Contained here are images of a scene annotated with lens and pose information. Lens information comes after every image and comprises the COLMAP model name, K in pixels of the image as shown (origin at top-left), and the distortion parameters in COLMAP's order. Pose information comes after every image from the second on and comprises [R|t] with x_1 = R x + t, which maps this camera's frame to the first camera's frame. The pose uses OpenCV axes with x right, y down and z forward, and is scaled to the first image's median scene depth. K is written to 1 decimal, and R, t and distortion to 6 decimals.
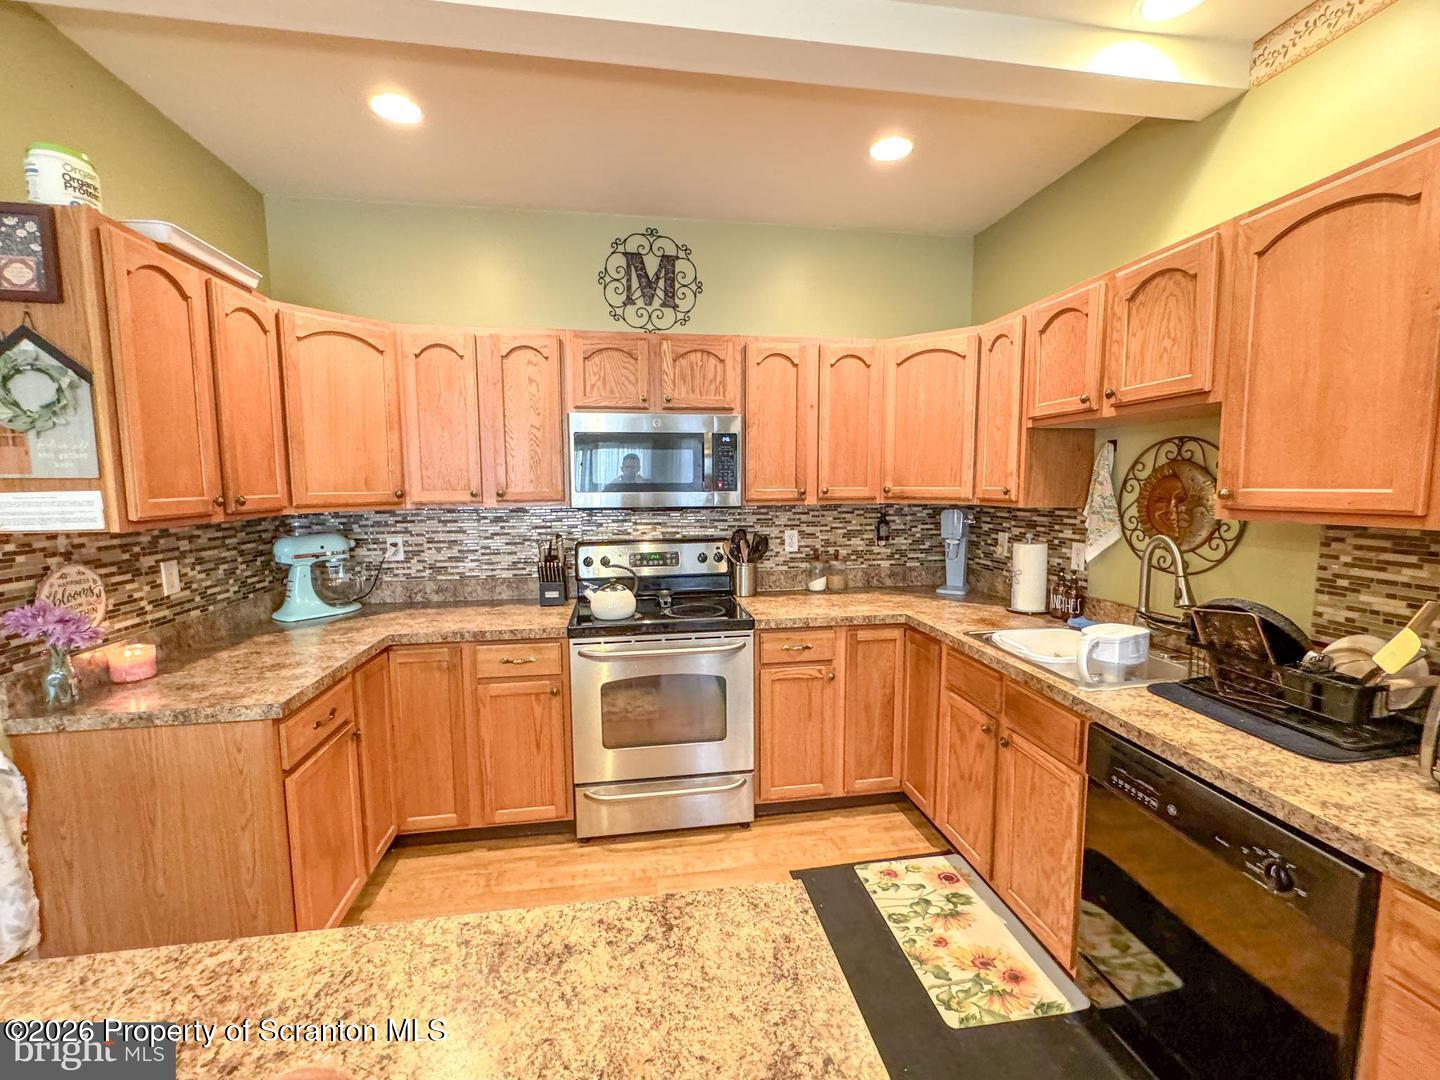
lens RADIAL K [[600.6, 0, 723.9], [0, 600.6, 538.6], [0, 0, 1]] dist [0.002045, -0.000504]
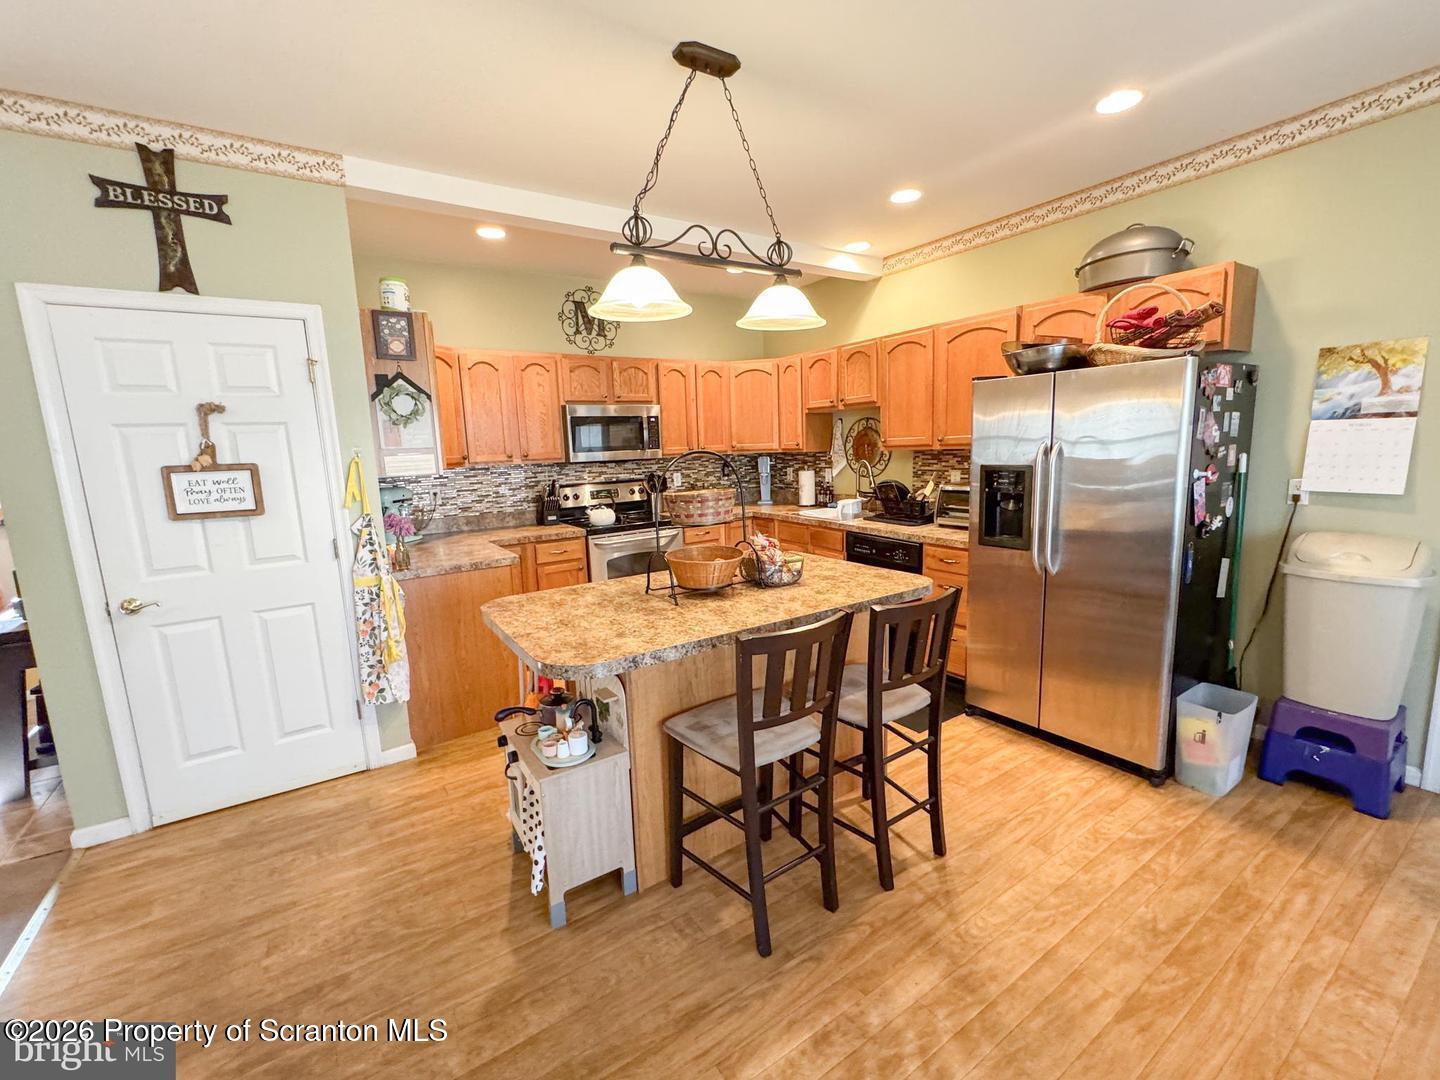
lens RADIAL K [[600.6, 0, 716.1], [0, 600.6, 537.9], [0, 0, 1]] dist [0.002045, -0.000504]
pose [[0.912541, -0.091384, 0.398644, -0.573989], [0.070675, 0.995289, 0.066376, 0.075979], [-0.402831, -0.032397, 0.914701, -0.700119]]
